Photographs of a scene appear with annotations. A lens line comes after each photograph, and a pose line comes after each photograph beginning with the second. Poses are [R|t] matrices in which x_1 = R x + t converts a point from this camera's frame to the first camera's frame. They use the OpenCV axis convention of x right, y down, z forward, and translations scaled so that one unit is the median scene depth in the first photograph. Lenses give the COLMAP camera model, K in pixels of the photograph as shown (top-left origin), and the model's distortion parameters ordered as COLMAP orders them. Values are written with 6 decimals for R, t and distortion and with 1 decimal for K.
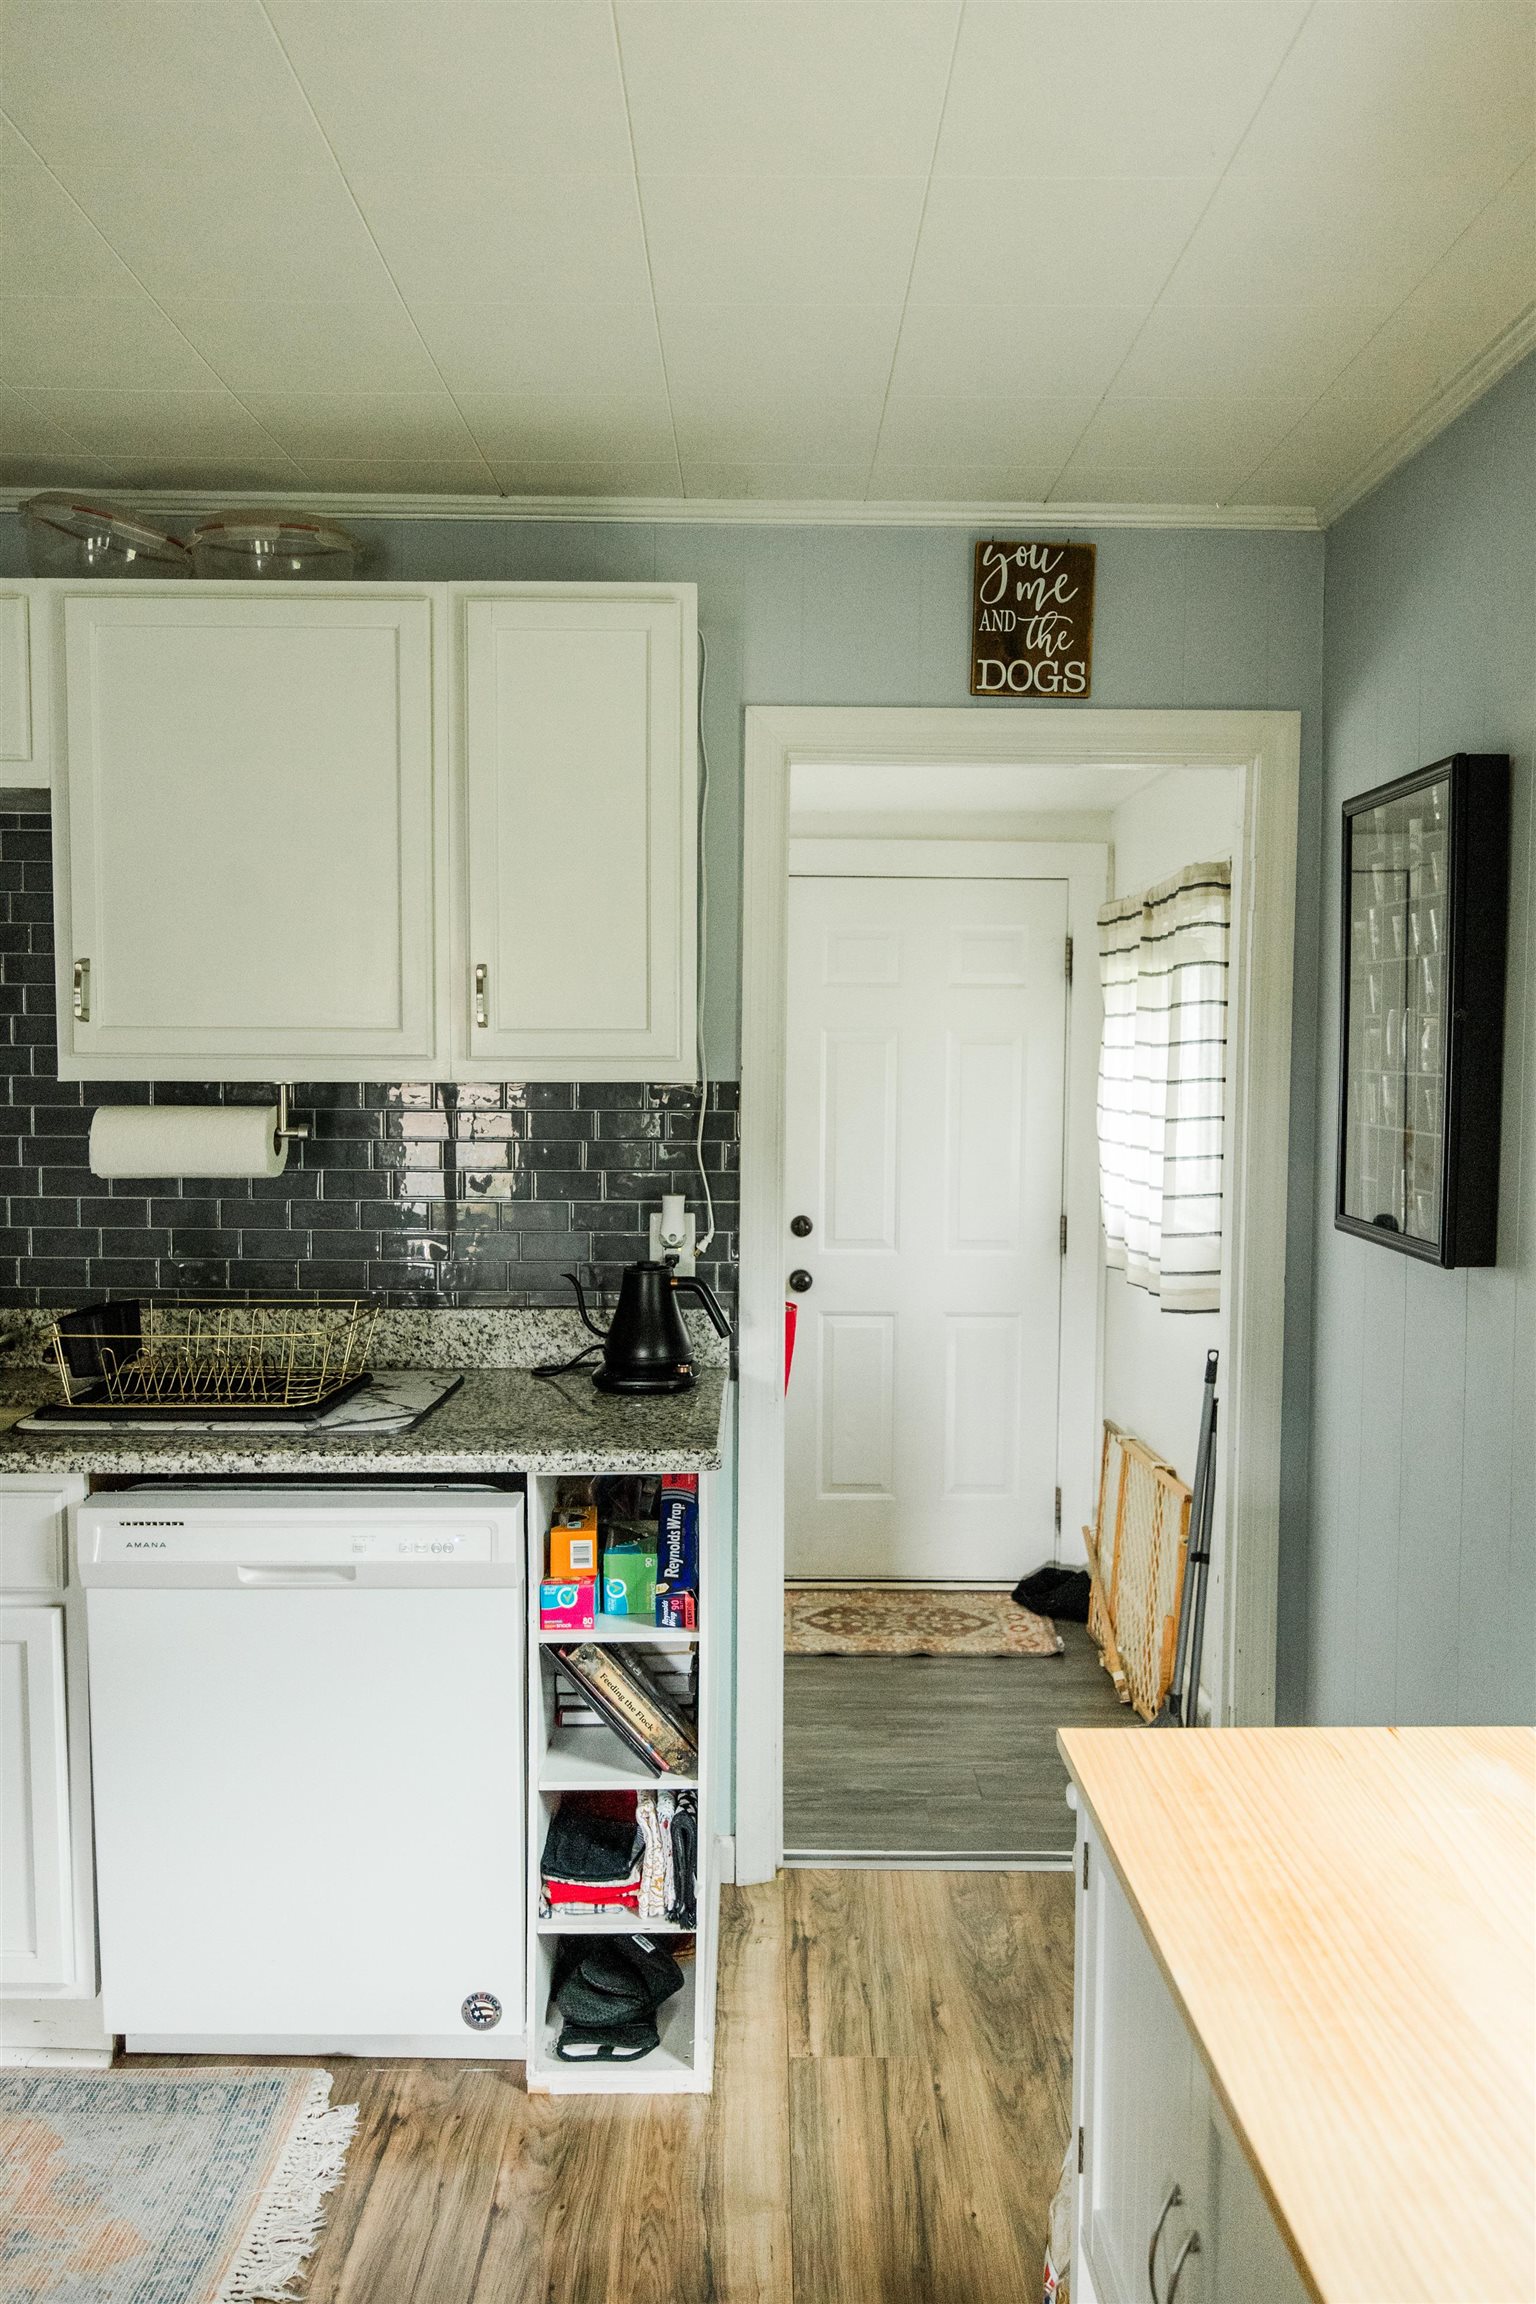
lens RADIAL K [[1787.4, 0, 768.0], [0, 1787.4, 1152.0], [0, 0, 1]] dist [0.001290, -0.001040]
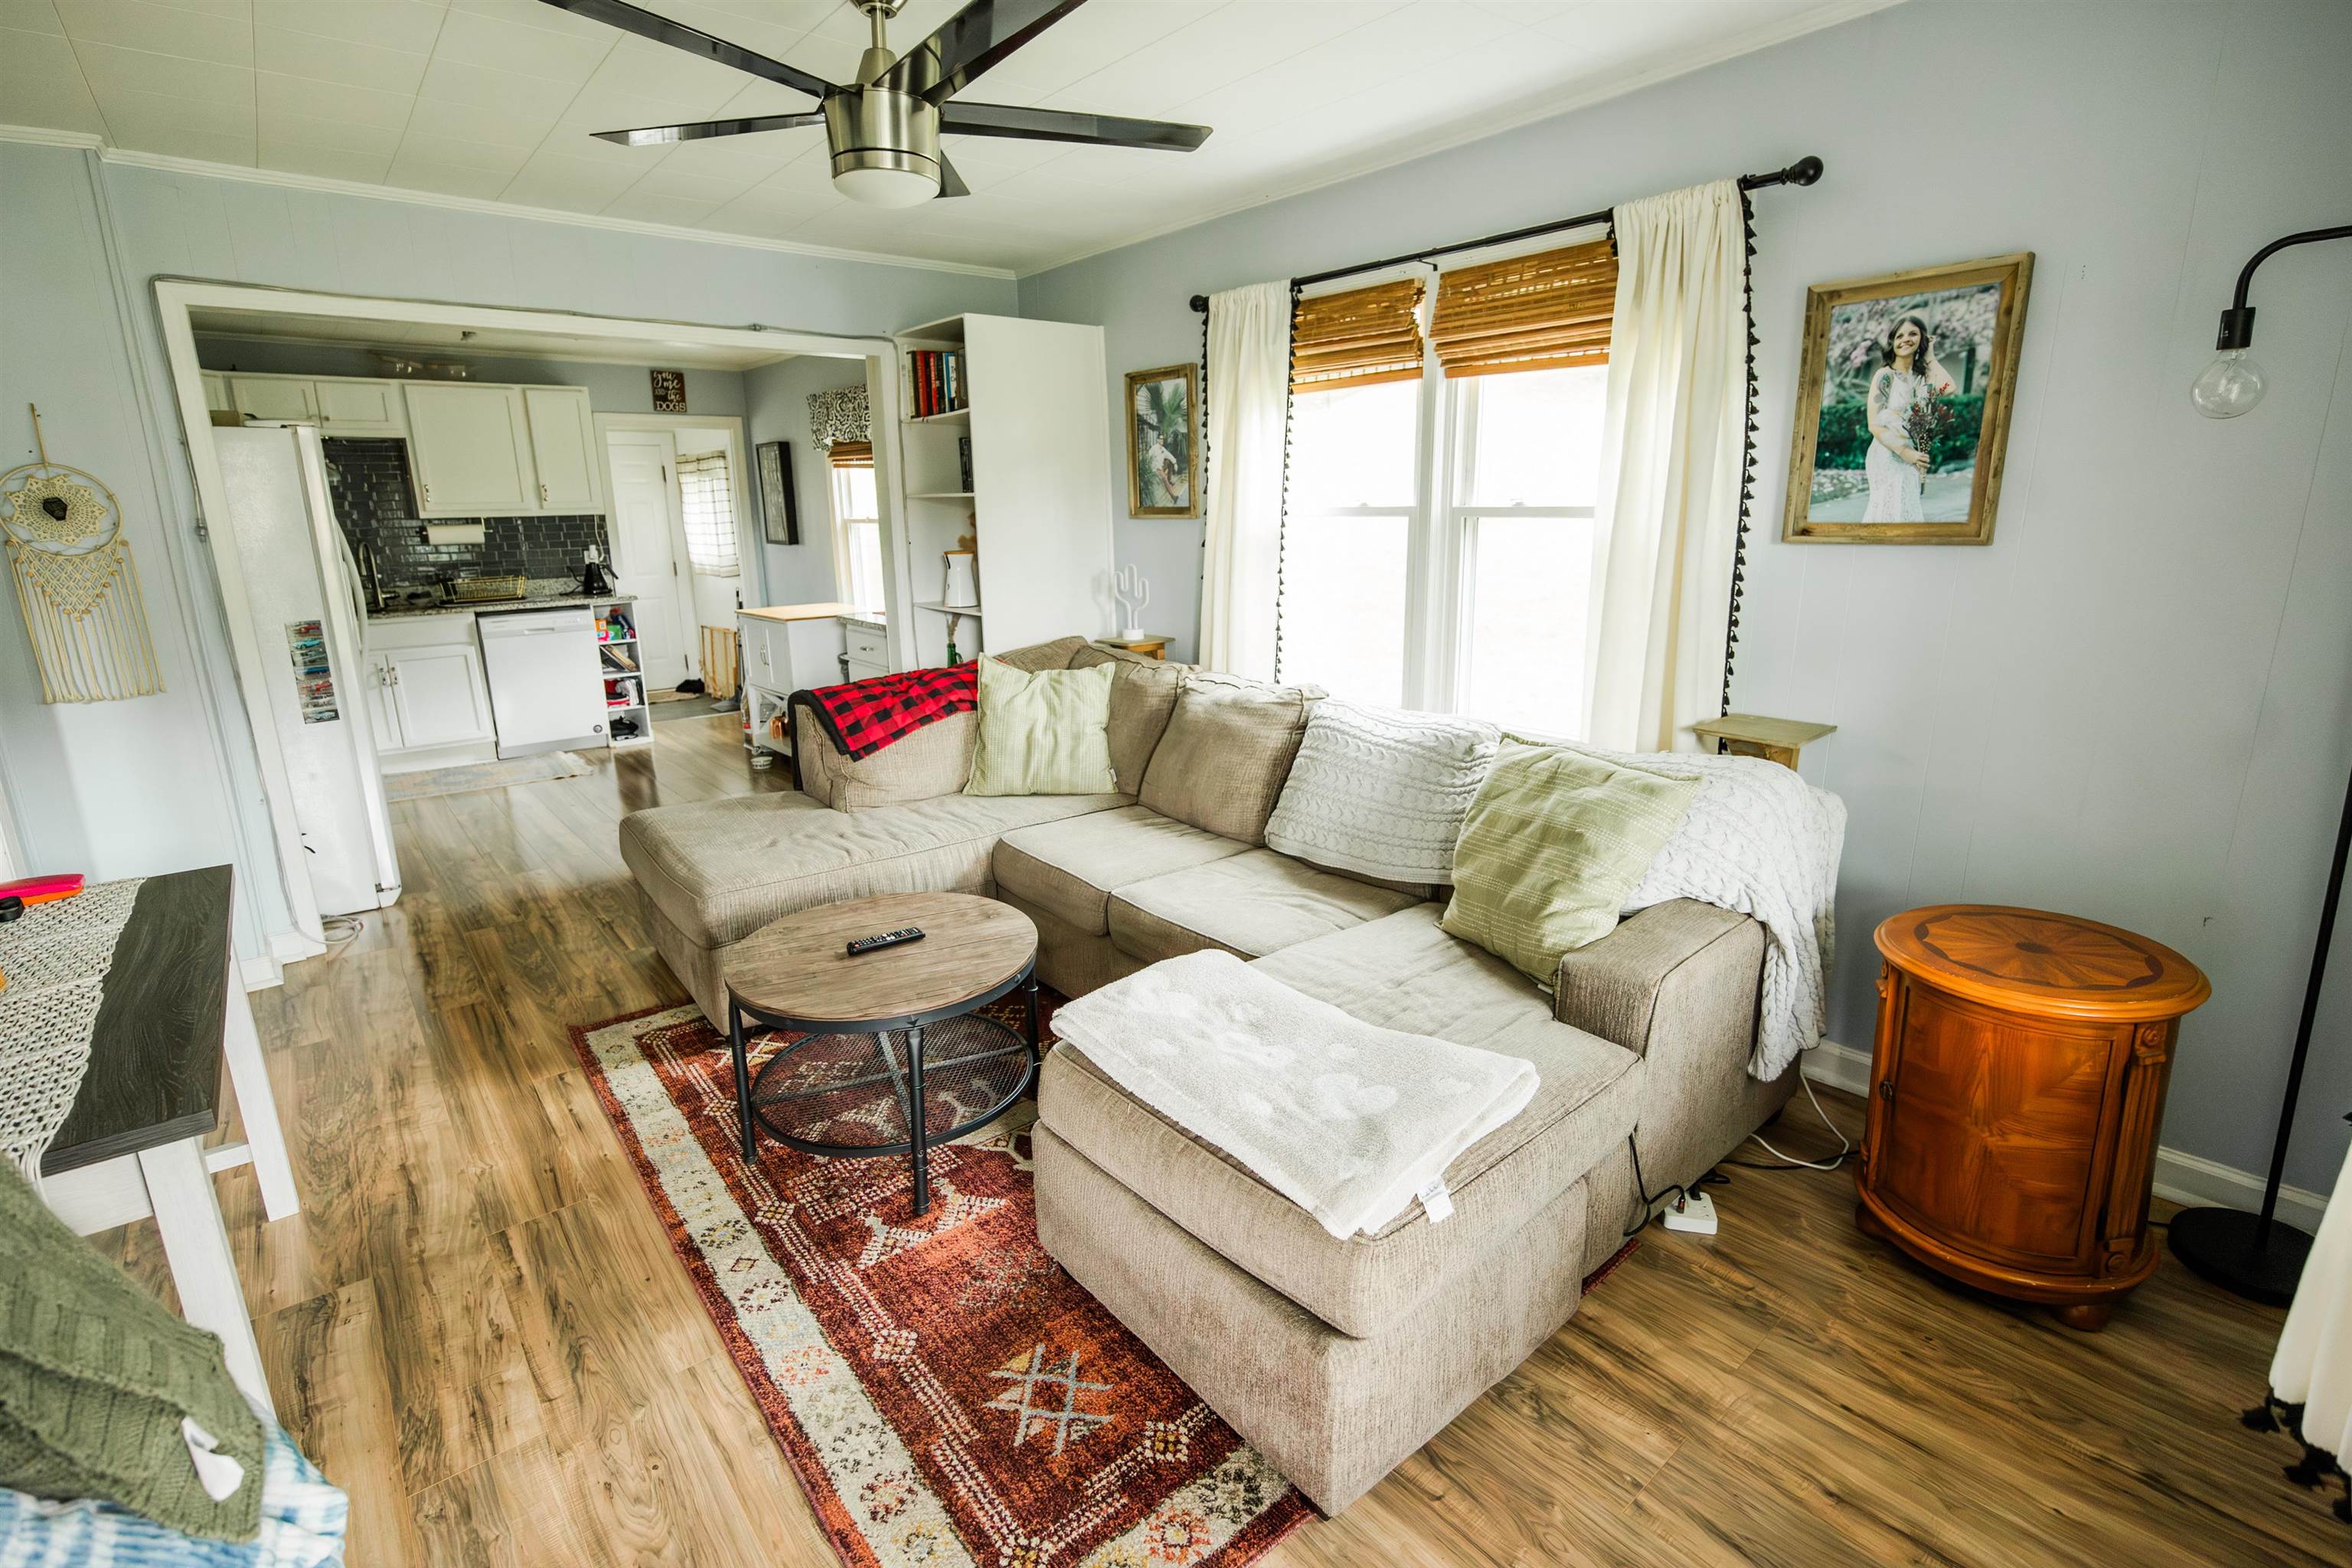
lens RADIAL K [[1078.5, 0, 1176.0], [0, 1078.5, 784.0], [0, 0, 1]] dist [-0.020066, 0.000412]
pose [[0.781062, -0.175568, 0.599264, -0.547686], [0.055280, 0.975335, 0.213695, 0.103226], [-0.622002, -0.133782, 0.771503, -1.638104]]
